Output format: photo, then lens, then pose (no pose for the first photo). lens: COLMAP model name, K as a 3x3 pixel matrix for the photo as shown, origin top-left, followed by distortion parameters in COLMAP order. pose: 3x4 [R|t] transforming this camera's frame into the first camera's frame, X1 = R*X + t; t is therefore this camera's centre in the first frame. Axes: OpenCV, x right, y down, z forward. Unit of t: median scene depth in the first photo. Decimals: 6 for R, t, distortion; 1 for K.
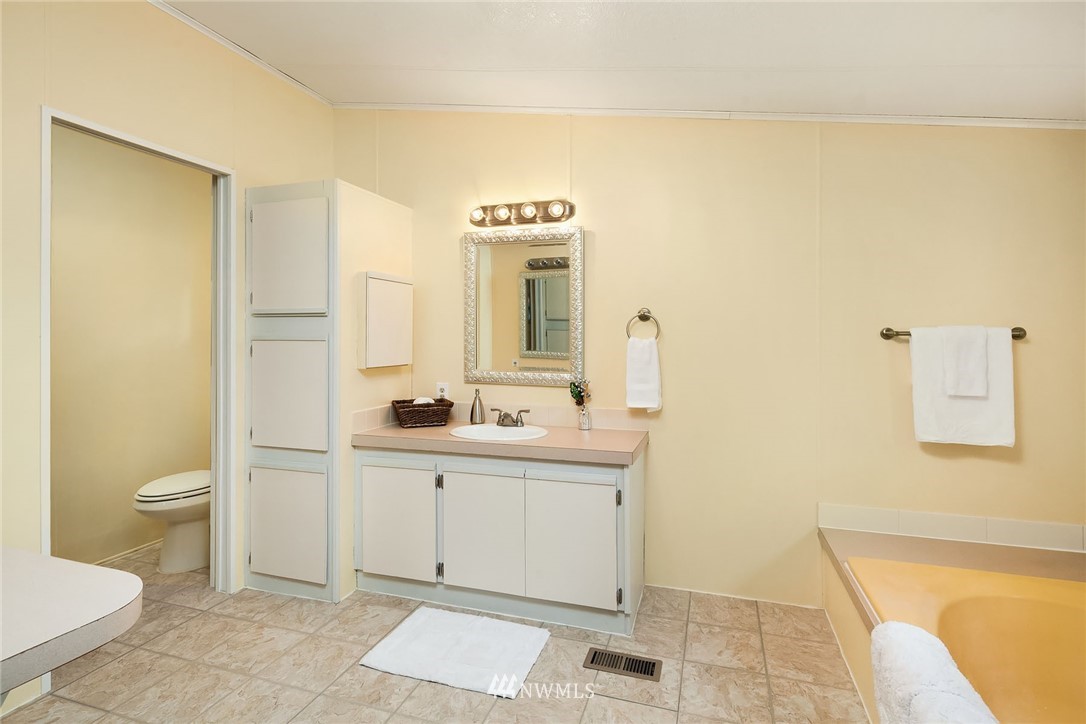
lens RADIAL K [[531.3, 0, 546.3], [0, 531.3, 337.6], [0, 0, 1]] dist [0.001109, -0.000958]
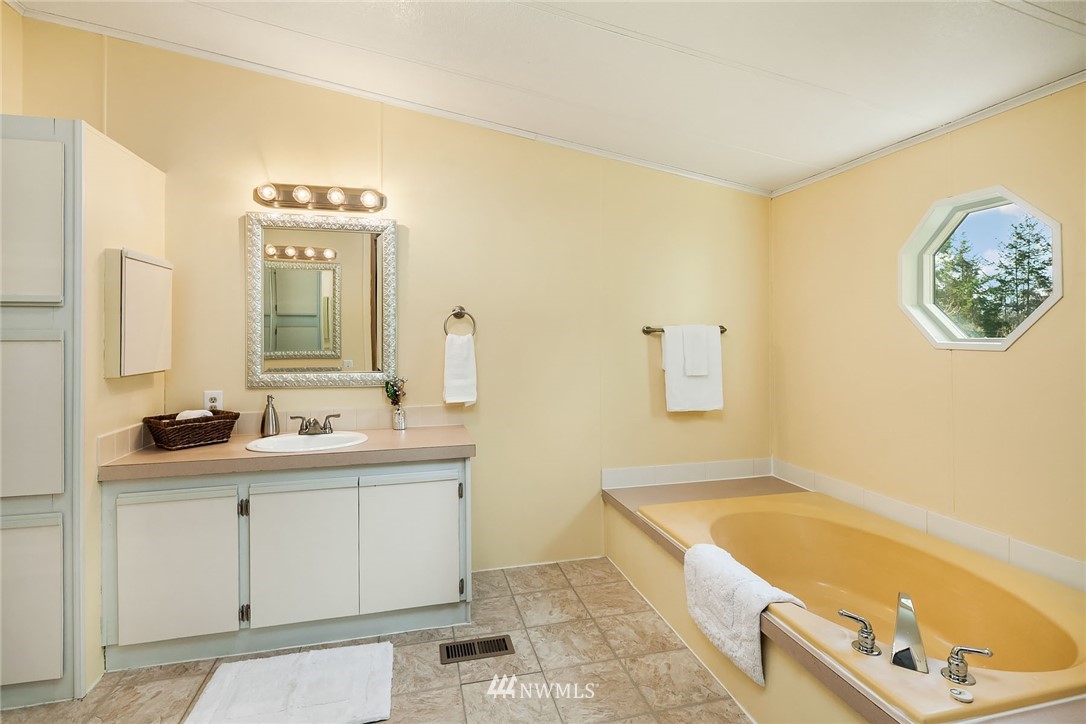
lens RADIAL K [[528.4, 0, 543.2], [0, 528.4, 333.9], [0, 0, 1]] dist [0.000068, -0.001950]
pose [[0.848968, -0.004409, 0.528426, -0.236505], [0.005255, 0.999986, -0.000099, -0.000383], [-0.528418, 0.002861, 0.848979, 0.044029]]
